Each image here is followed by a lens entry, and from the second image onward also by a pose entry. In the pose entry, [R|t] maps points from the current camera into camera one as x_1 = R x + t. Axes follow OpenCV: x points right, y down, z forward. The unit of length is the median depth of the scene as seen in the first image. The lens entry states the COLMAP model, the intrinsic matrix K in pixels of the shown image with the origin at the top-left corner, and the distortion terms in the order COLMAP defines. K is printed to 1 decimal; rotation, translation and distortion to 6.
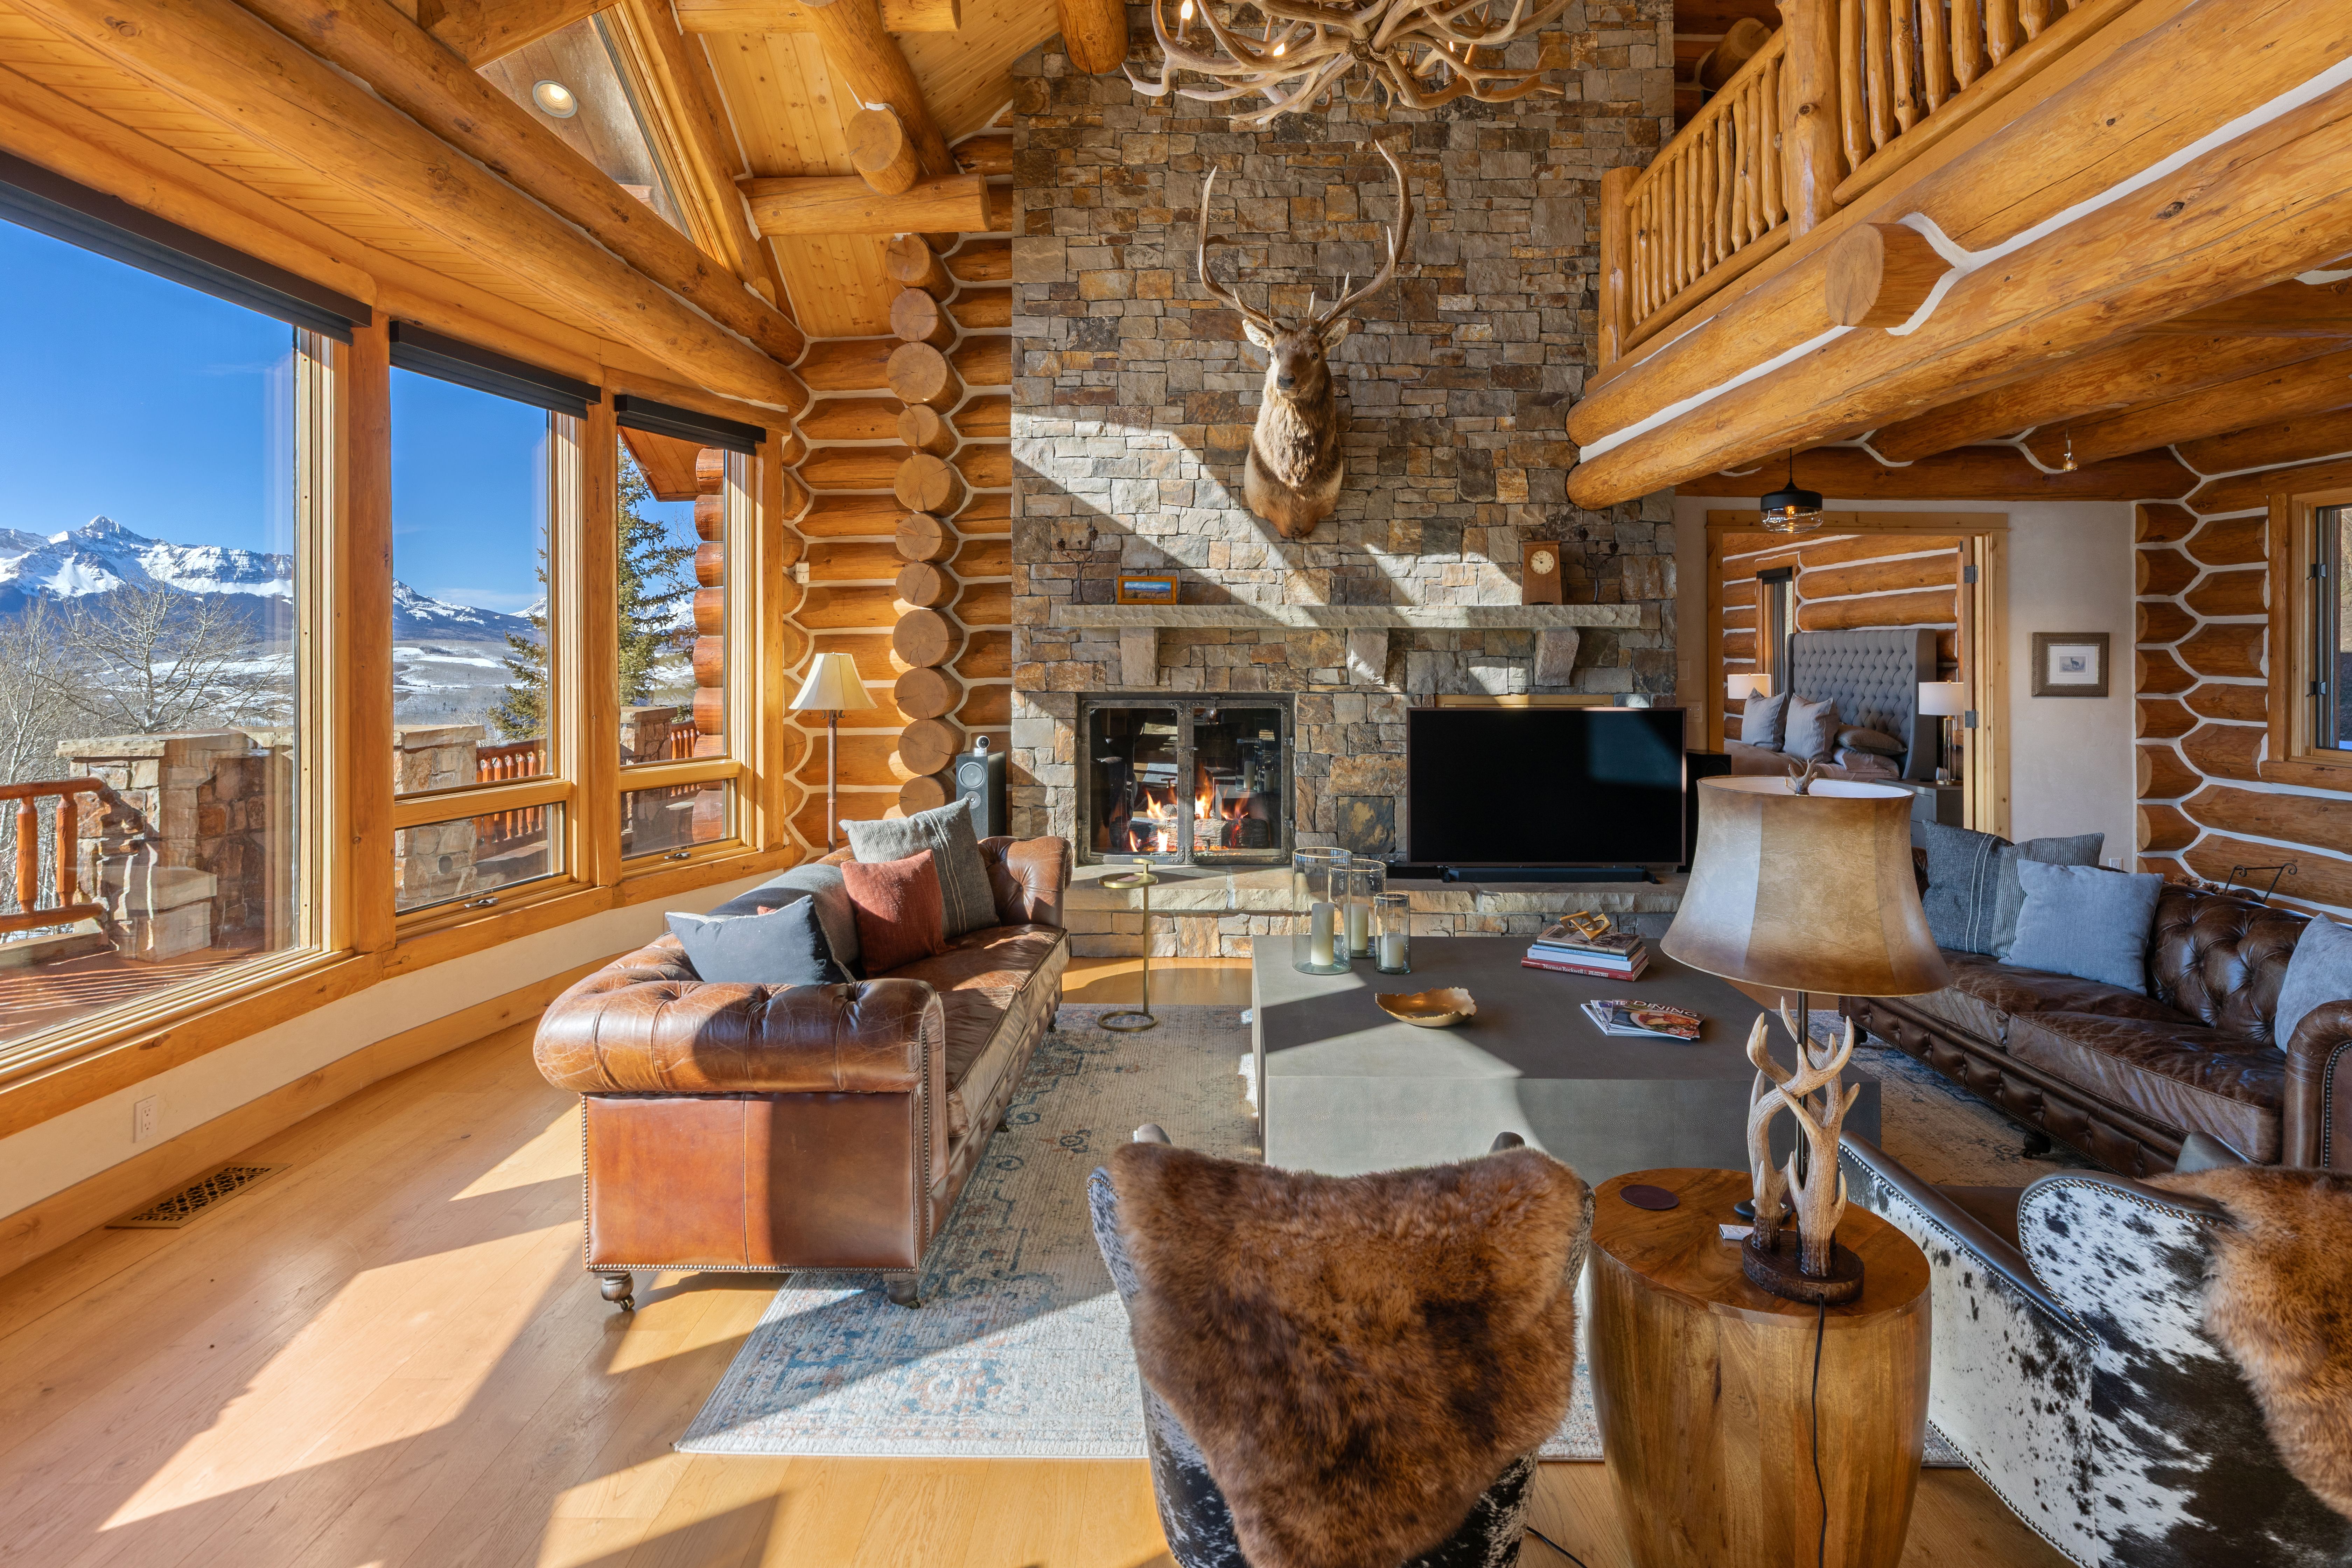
lens RADIAL K [[1183.8, 0, 1215.2], [0, 1183.8, 652.3], [0, 0, 1]] dist [-0.024082, 0.008339]
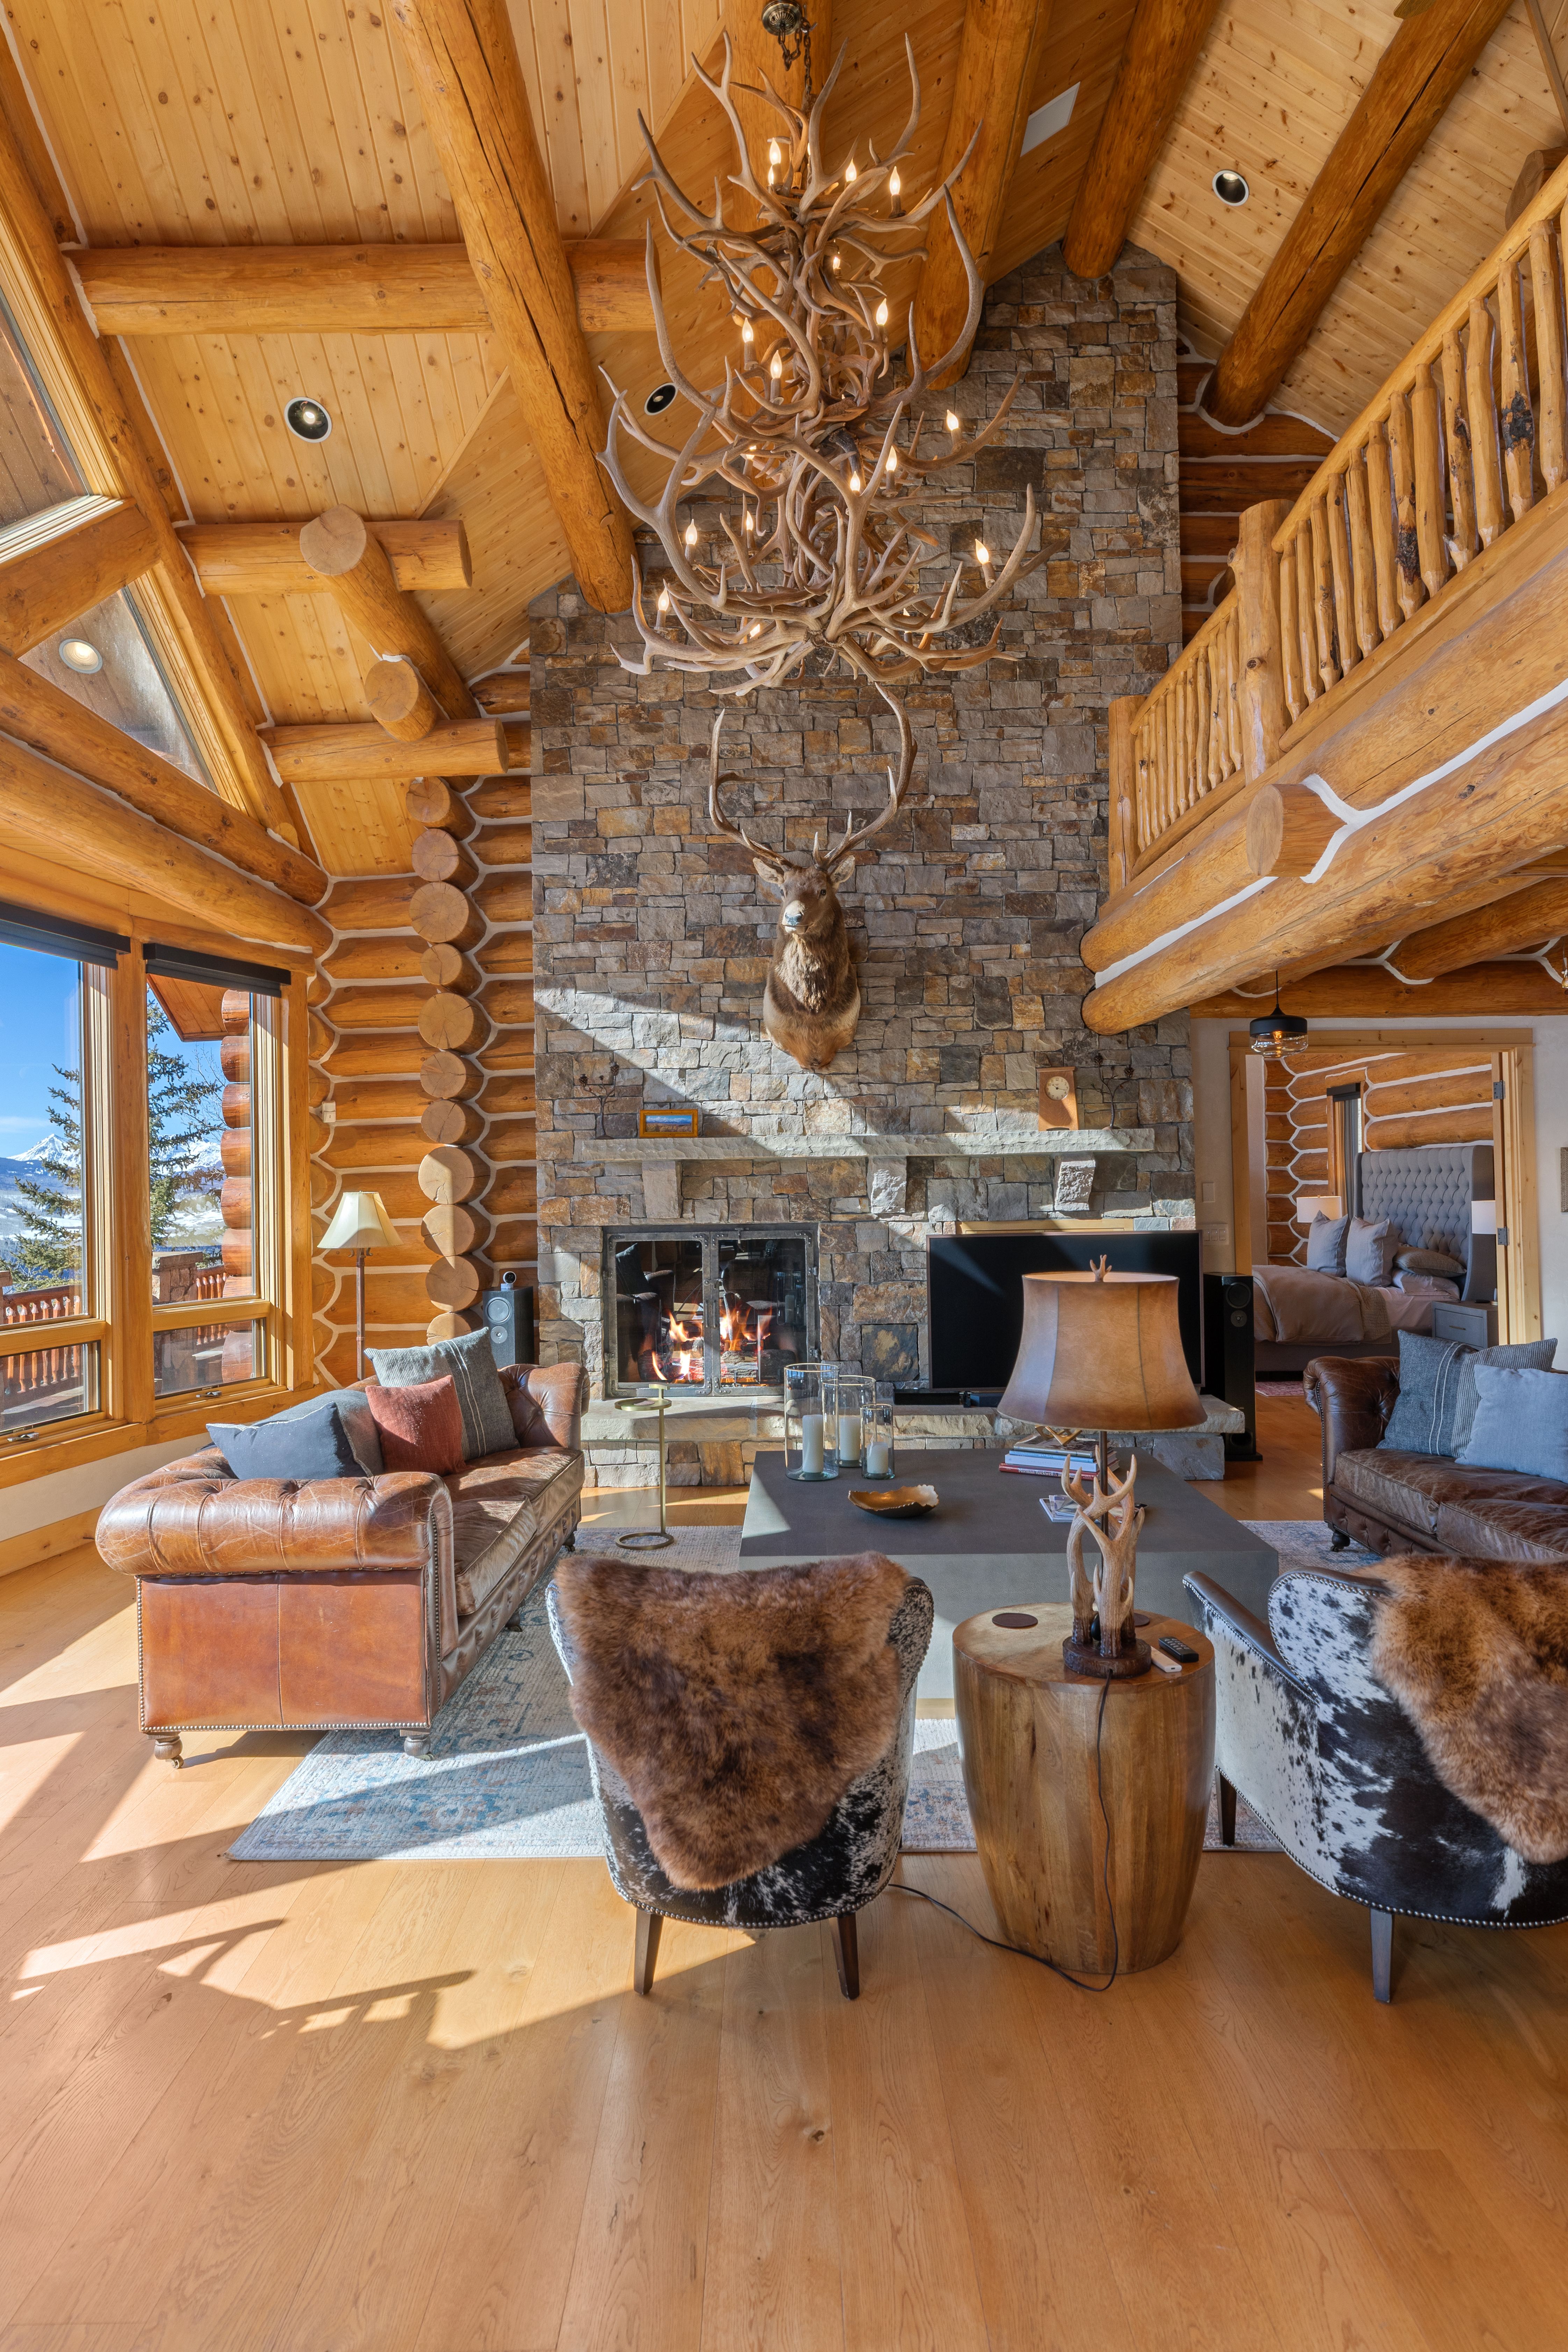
lens RADIAL K [[1328.1, 0, 775.3], [0, 1328.1, 1159.2], [0, 0, 1]] dist [-0.005826, -0.005579]
pose [[0.999686, -0.019601, -0.015611, 0.050640], [0.019290, 0.999618, -0.019789, 0.002467], [0.015993, 0.019482, 0.999682, -0.131808]]
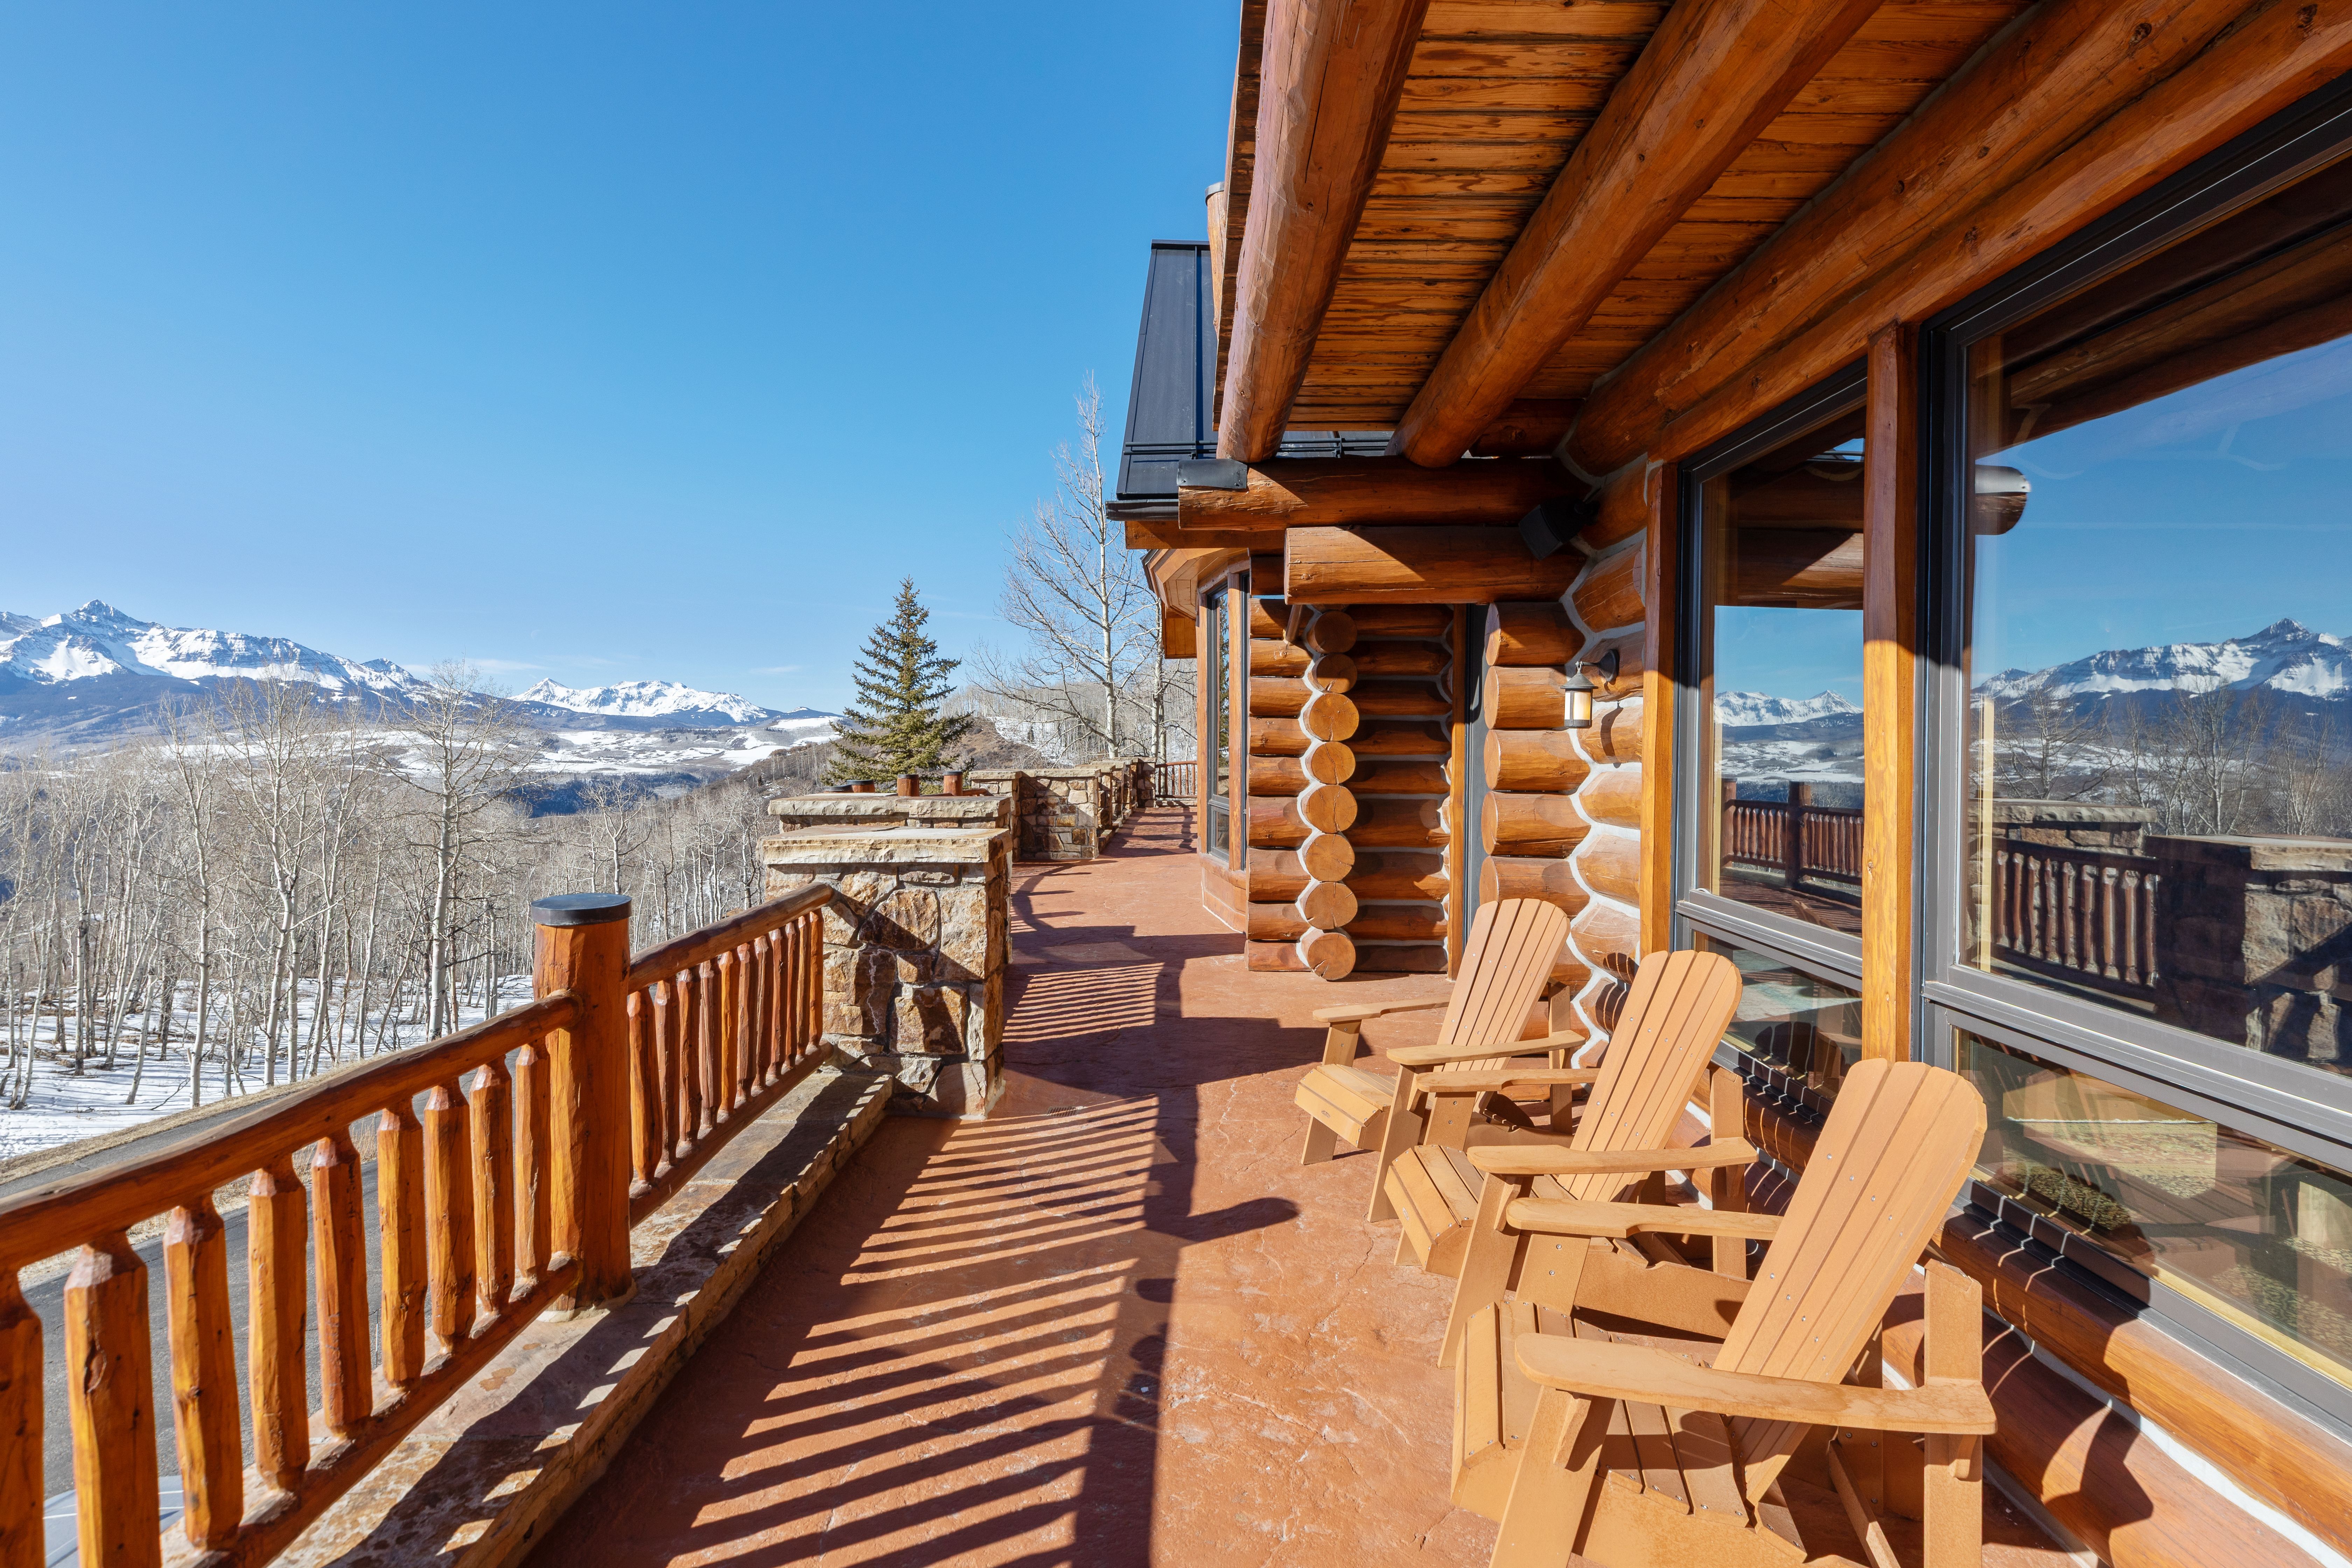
lens RADIAL K [[1183.8, 0, 1225.0], [0, 1183.8, 760.0], [0, 0, 1]] dist [-0.024082, 0.008339]
pose [[0.999433, 0.001585, 0.033636, -0.533703], [-0.002229, 0.999815, 0.019111, 0.006623], [-0.033600, -0.019175, 0.999251, -1.288936]]
